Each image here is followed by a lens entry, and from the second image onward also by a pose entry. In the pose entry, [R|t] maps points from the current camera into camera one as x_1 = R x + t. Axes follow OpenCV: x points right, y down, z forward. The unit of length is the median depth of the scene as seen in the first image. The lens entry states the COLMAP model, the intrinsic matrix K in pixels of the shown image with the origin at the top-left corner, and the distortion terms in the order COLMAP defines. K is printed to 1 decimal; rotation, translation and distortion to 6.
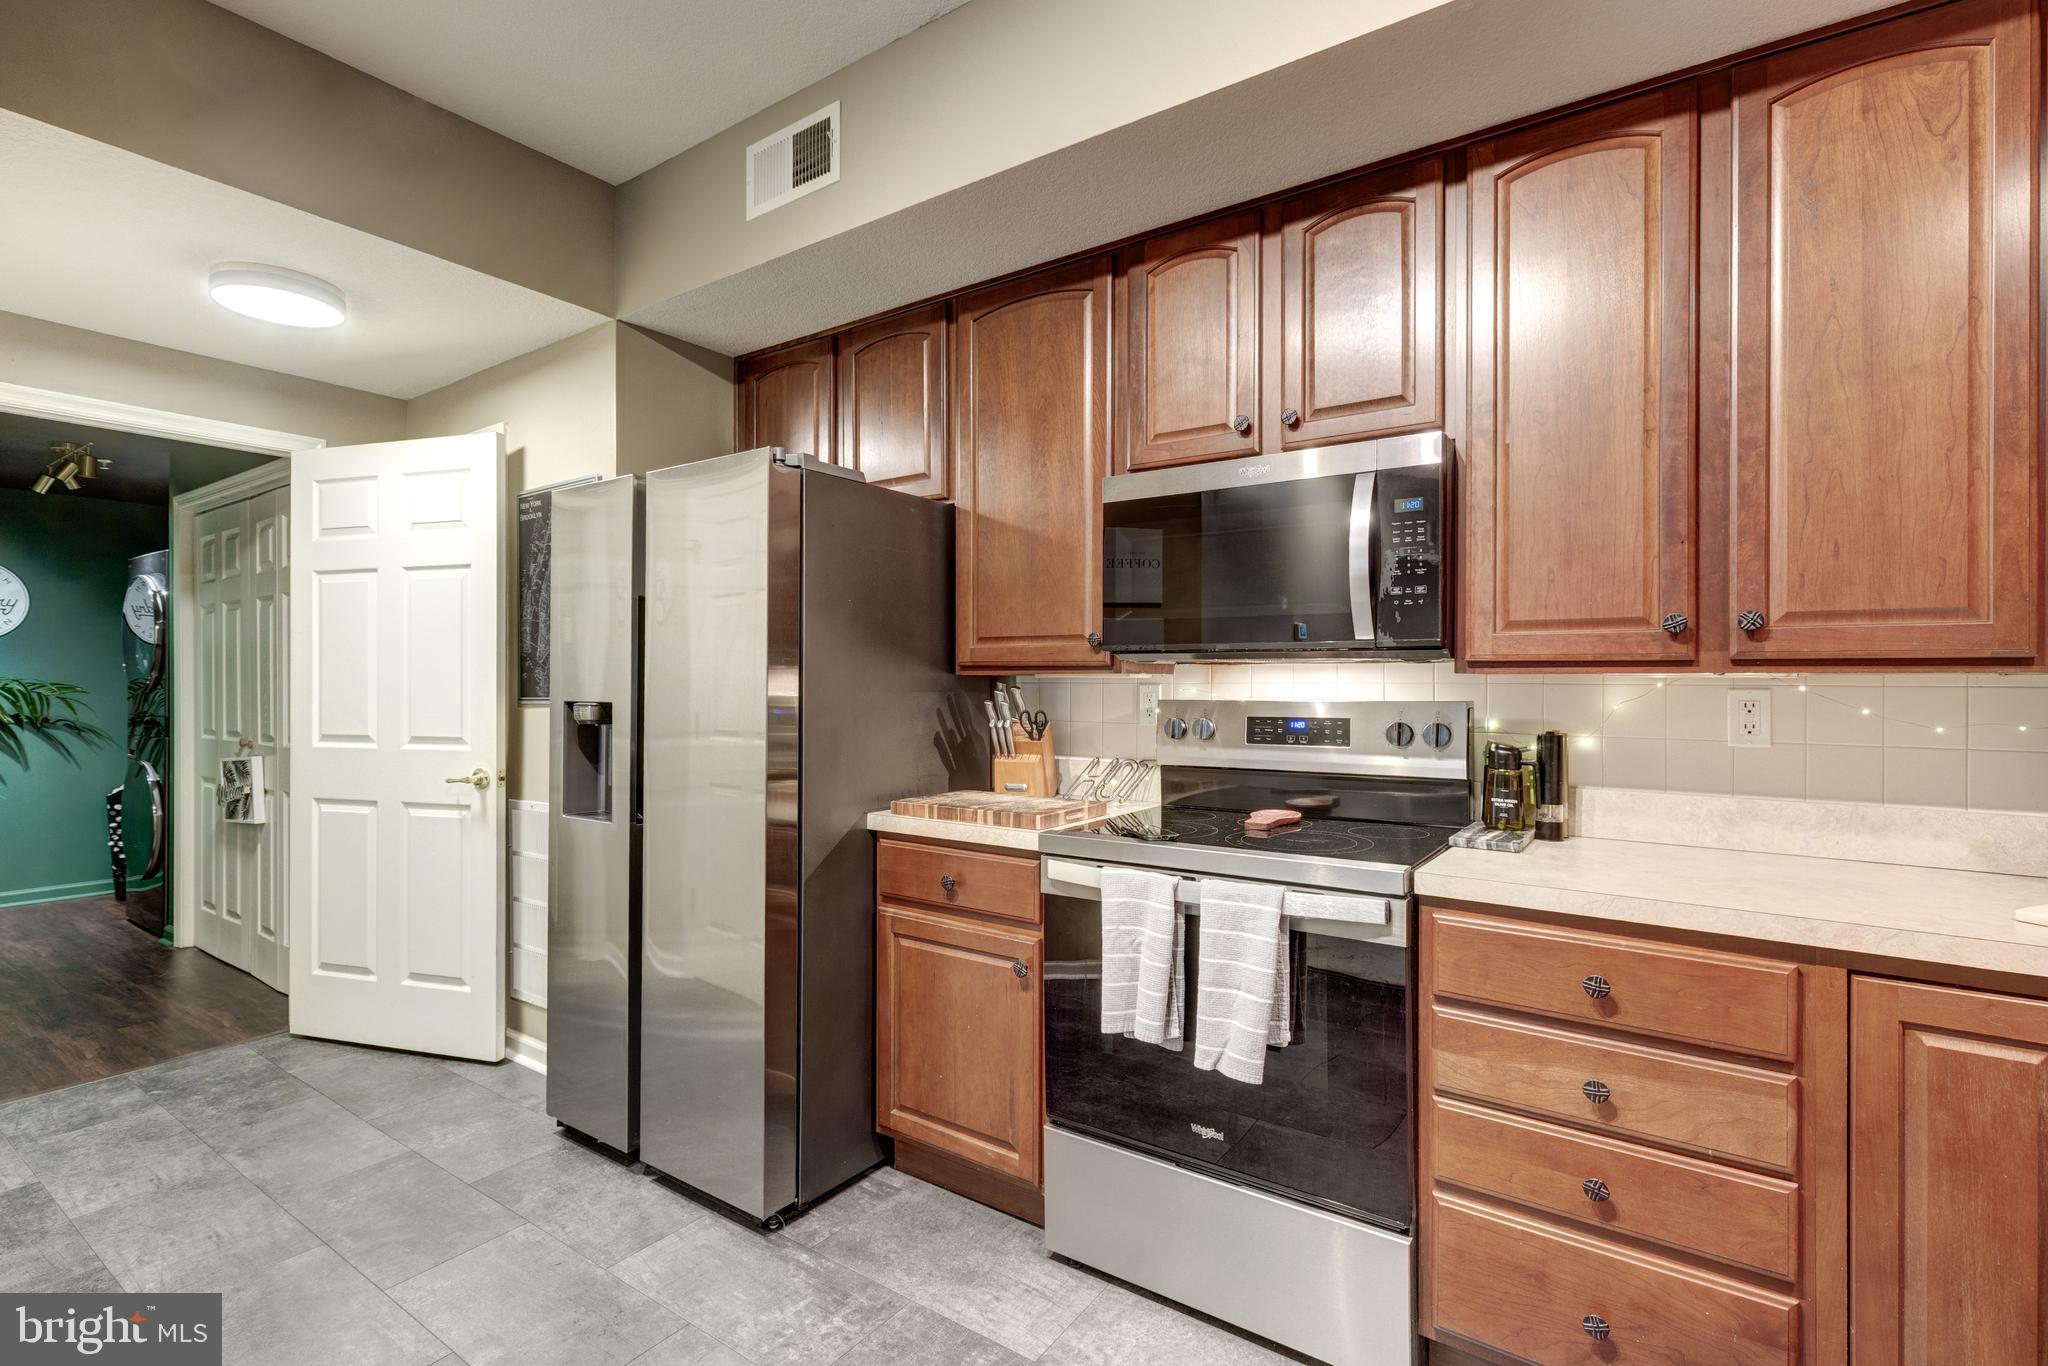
lens RADIAL K [[938.9, 0, 1043.3], [0, 938.9, 681.9], [0, 0, 1]] dist [0.007460, -0.002935]
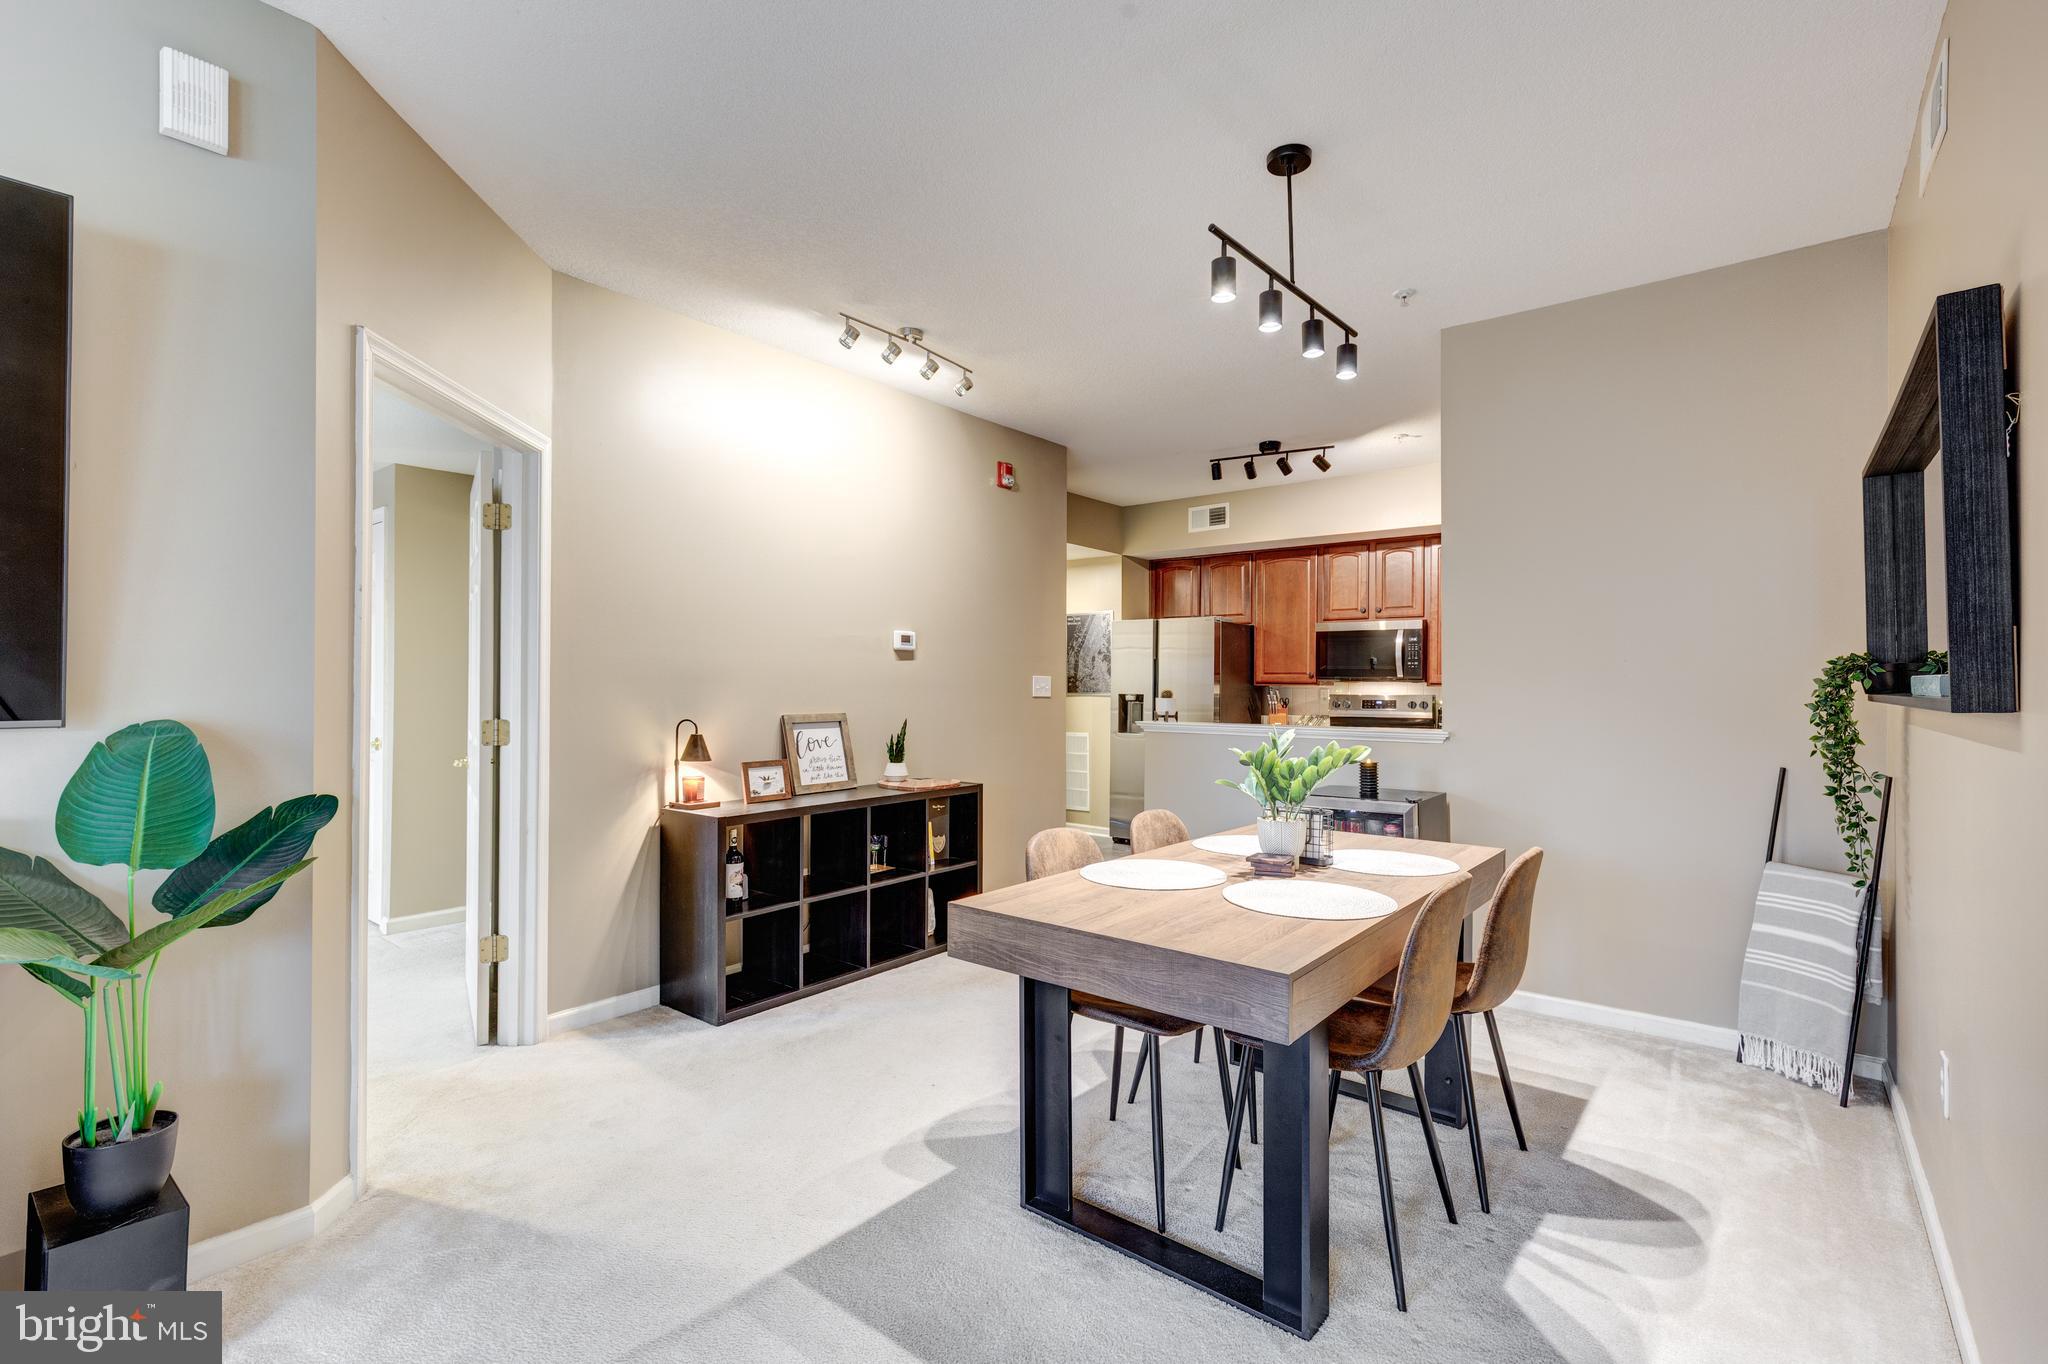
lens RADIAL K [[938.9, 0, 1029.7], [0, 938.9, 678.8], [0, 0, 1]] dist [0.007460, -0.002935]
pose [[0.997530, 0.002255, -0.070203, -0.720041], [-0.002452, 0.999993, -0.002714, -0.022626], [0.070197, 0.002879, 0.997529, -2.367638]]
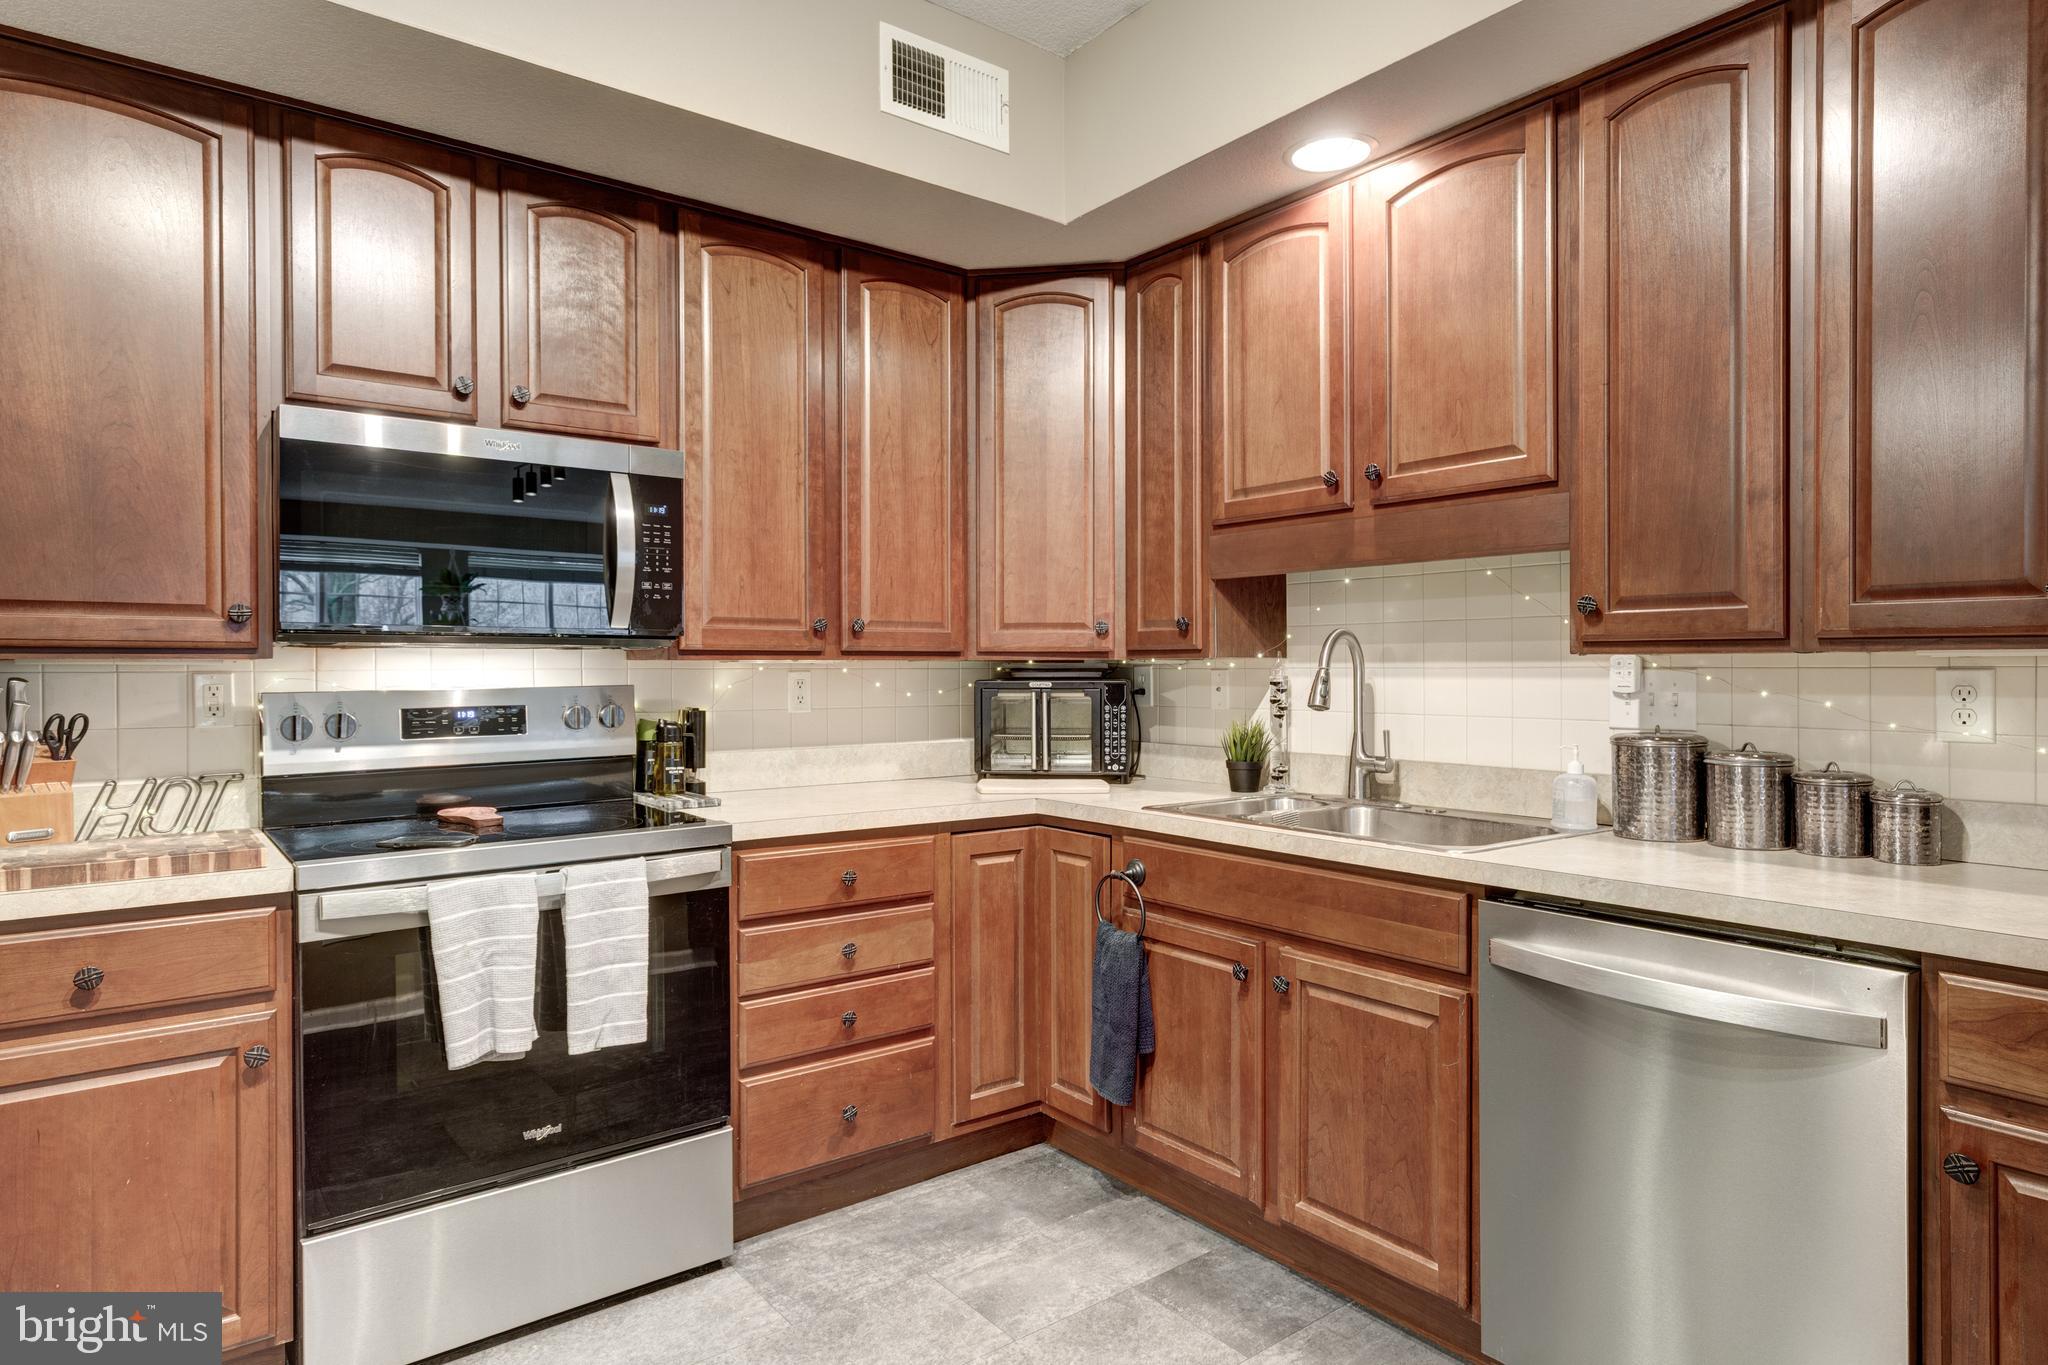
lens RADIAL K [[1152.9, 0, 1030.6], [0, 1152.9, 675.2], [0, 0, 1]] dist [0.002041, -0.001935]
pose [[0.302876, -0.012206, 0.952952, -0.702396], [0.001729, 0.999923, 0.012258, -0.006071], [-0.953028, -0.002065, 0.302874, 0.139340]]
